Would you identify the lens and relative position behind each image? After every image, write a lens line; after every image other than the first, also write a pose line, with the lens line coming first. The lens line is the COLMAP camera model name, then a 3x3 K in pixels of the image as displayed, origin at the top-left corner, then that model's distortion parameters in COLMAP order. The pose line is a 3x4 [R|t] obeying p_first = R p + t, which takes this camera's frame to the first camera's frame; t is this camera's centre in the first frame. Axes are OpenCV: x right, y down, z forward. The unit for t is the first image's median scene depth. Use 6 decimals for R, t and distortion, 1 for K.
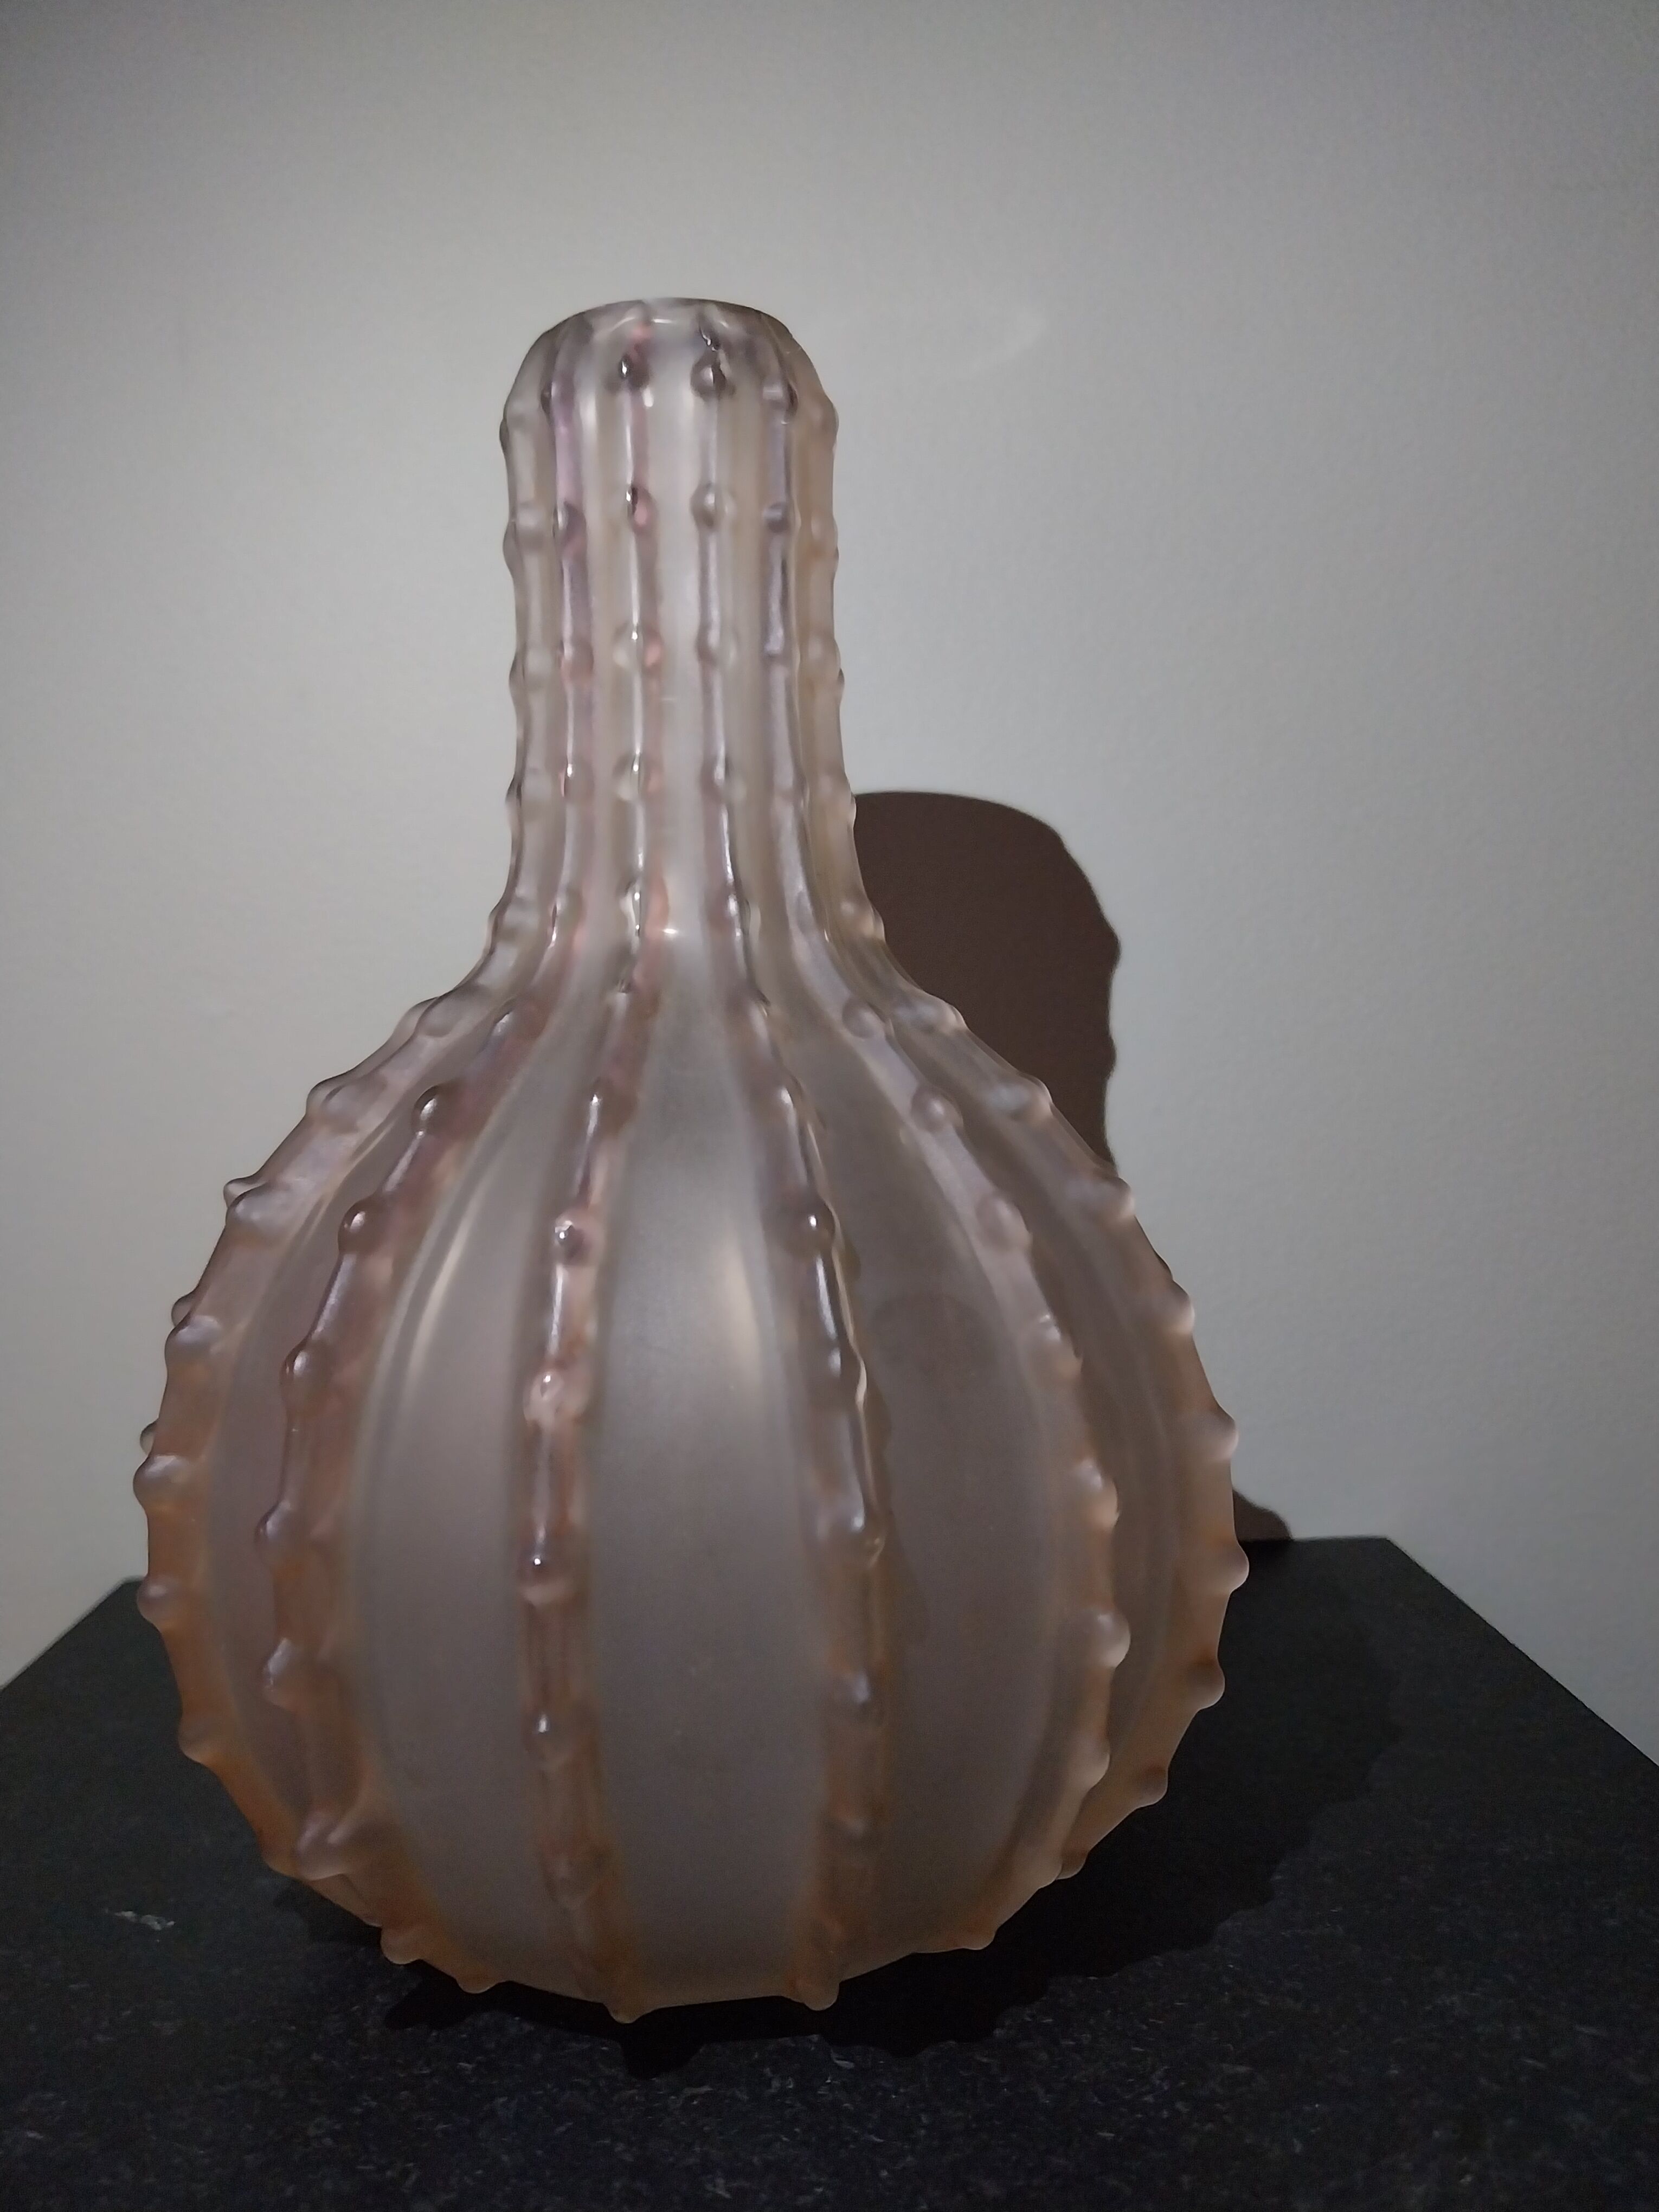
lens RADIAL K [[1726.6, 0, 806.7], [0, 1726.6, 1115.9], [0, 0, 1]] dist [-0.004825, -0.007084]
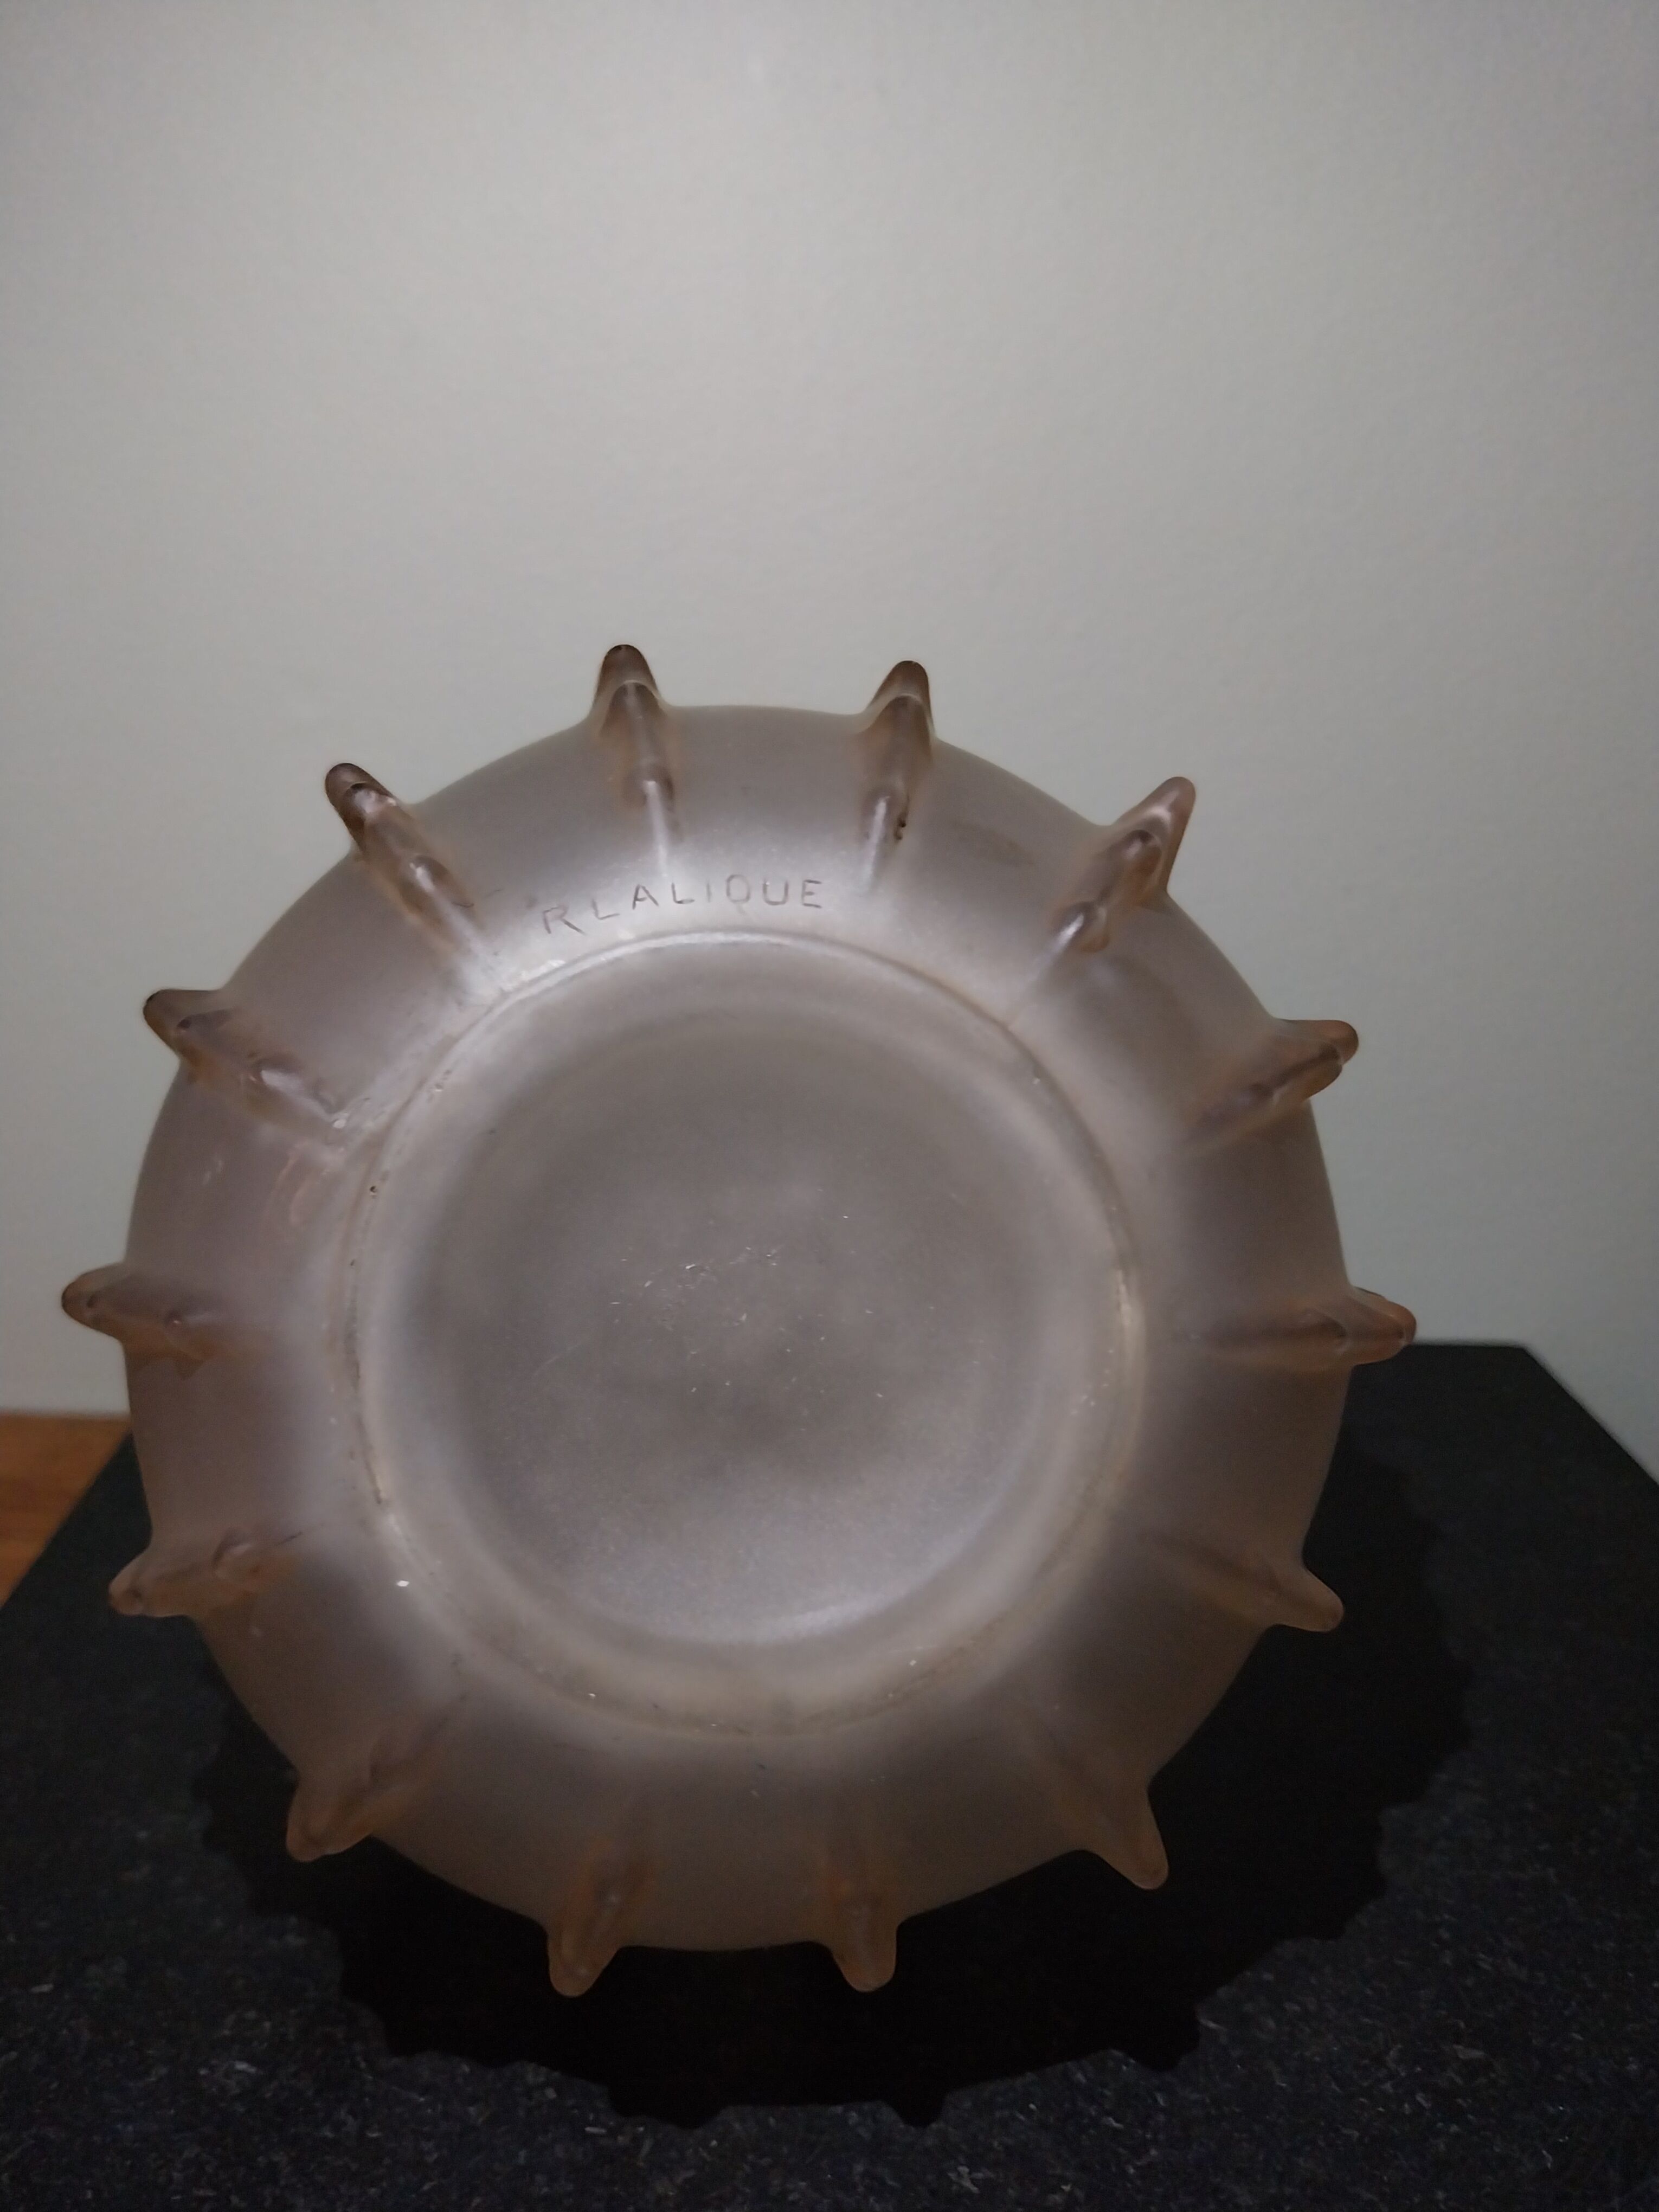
lens RADIAL K [[1726.6, 0, 806.7], [0, 1726.6, 1115.9], [0, 0, 1]] dist [-0.004825, -0.007084]
pose [[0.997969, 0.062413, 0.012744, -0.181743], [-0.063675, 0.971749, 0.227263, -0.169206], [0.001800, -0.227613, 0.973750, 0.181536]]
